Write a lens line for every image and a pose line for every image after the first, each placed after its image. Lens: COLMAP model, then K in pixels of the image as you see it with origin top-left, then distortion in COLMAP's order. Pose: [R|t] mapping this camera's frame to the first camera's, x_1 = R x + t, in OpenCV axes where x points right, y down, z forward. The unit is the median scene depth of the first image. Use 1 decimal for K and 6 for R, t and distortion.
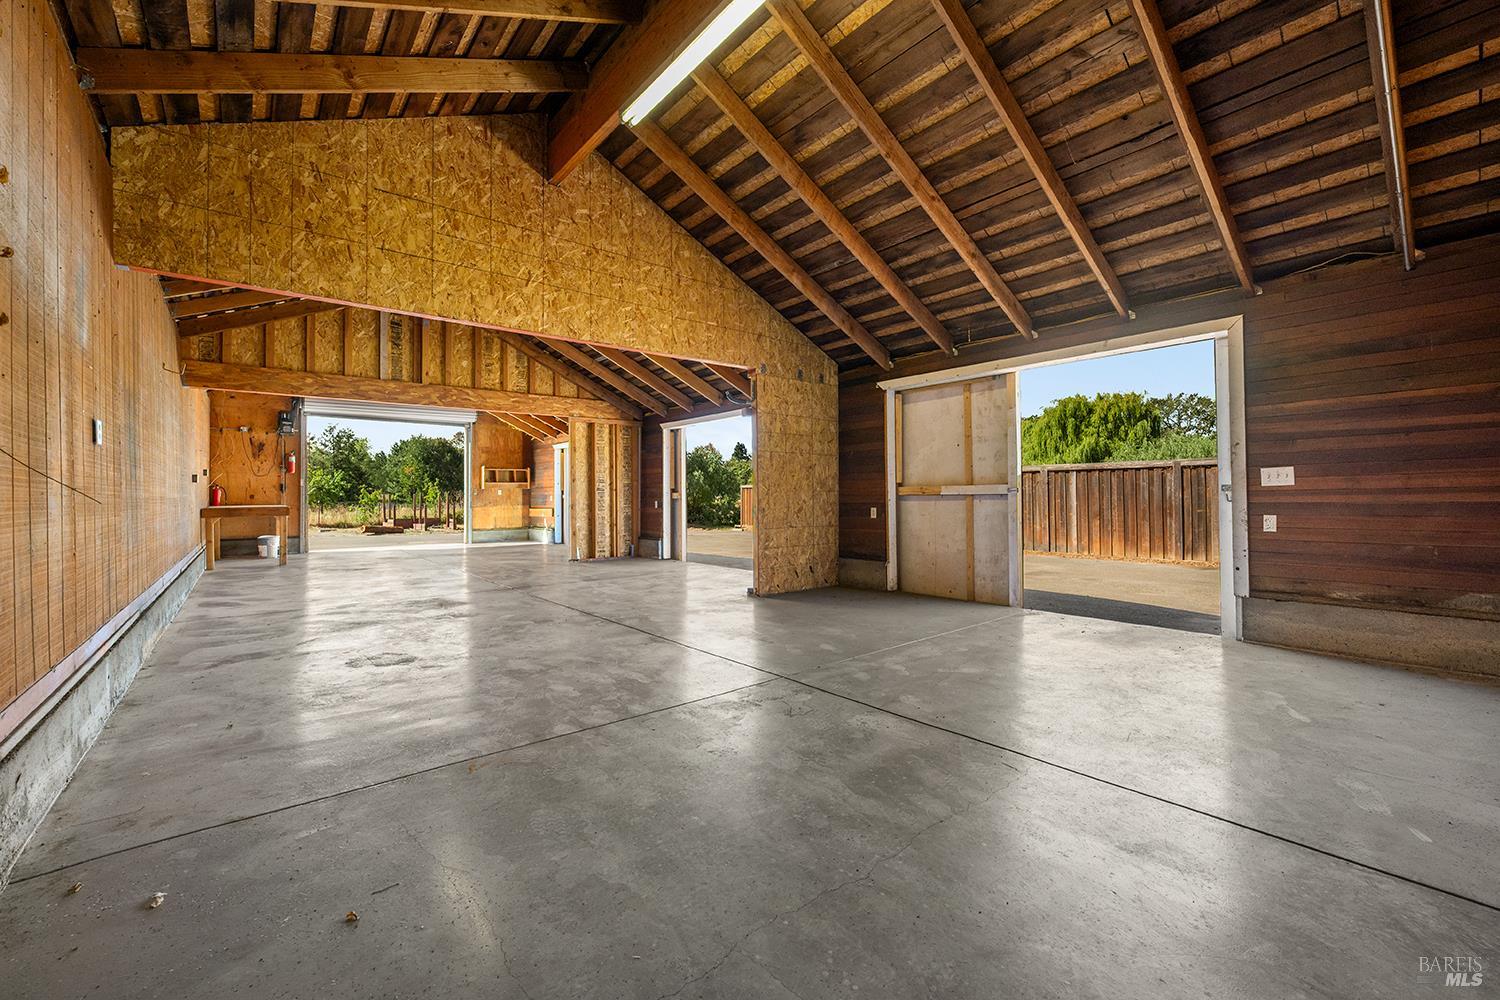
lens RADIAL K [[604.5, 0, 751.9], [0, 604.5, 498.1], [0, 0, 1]] dist [-0.003655, 0.000124]
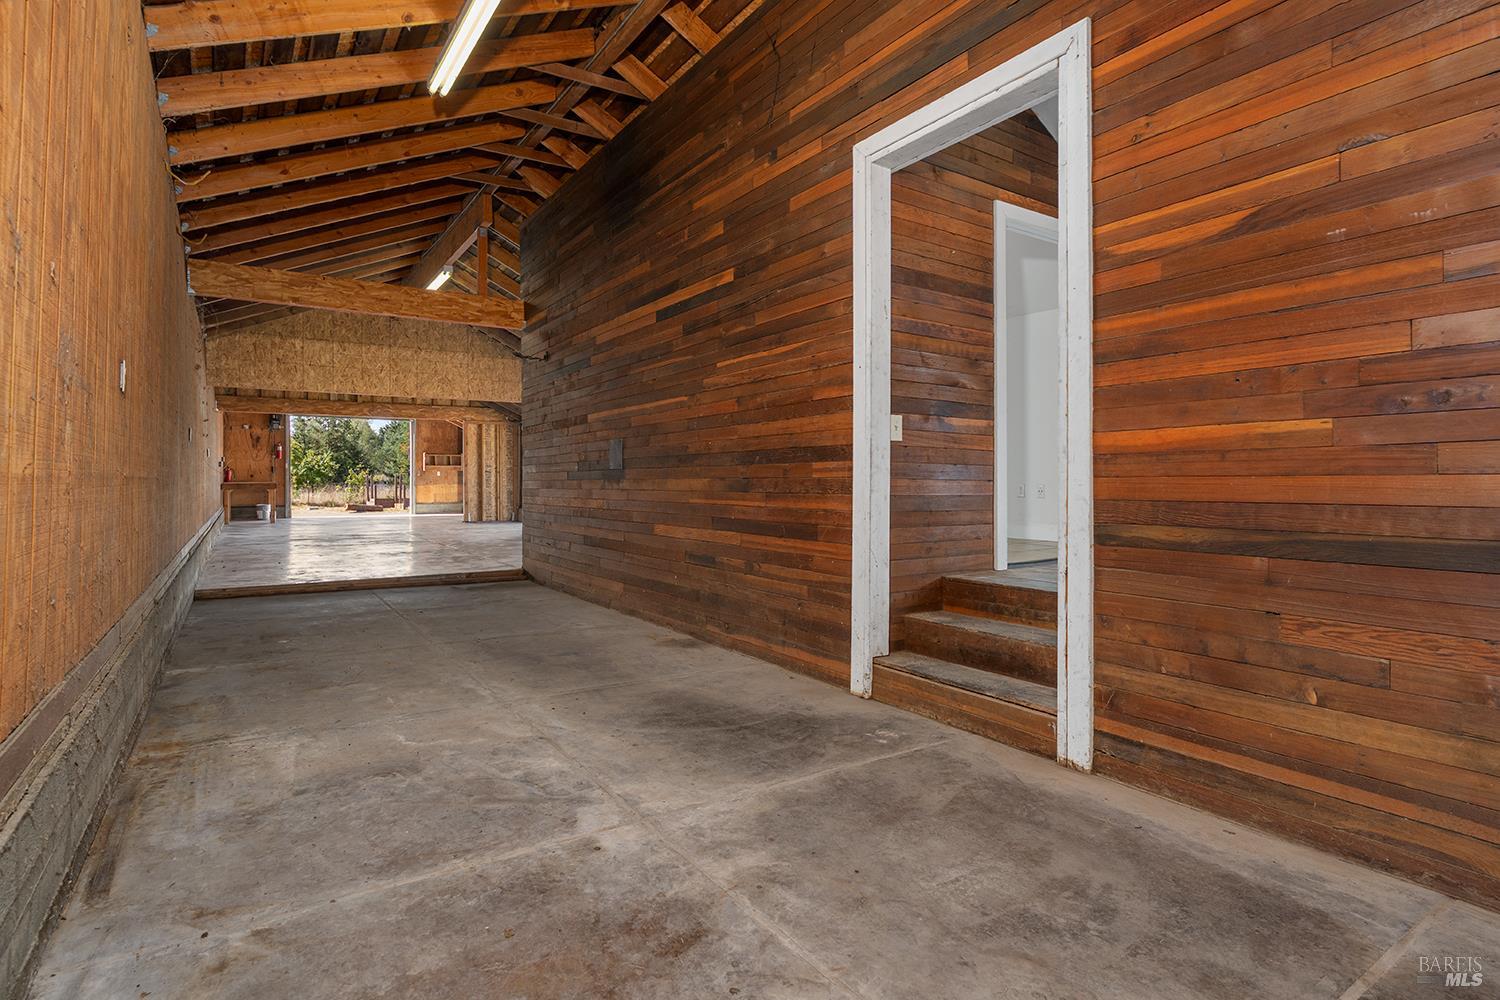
lens RADIAL K [[710.6, 0, 749.9], [0, 710.6, 495.9], [0, 0, 1]] dist [-0.009982, 0.000268]
pose [[0.997290, 0.006897, -0.073243, 0.424431], [-0.005419, 0.999778, 0.020354, 0.004034], [0.073367, -0.019902, 0.997106, -0.528942]]
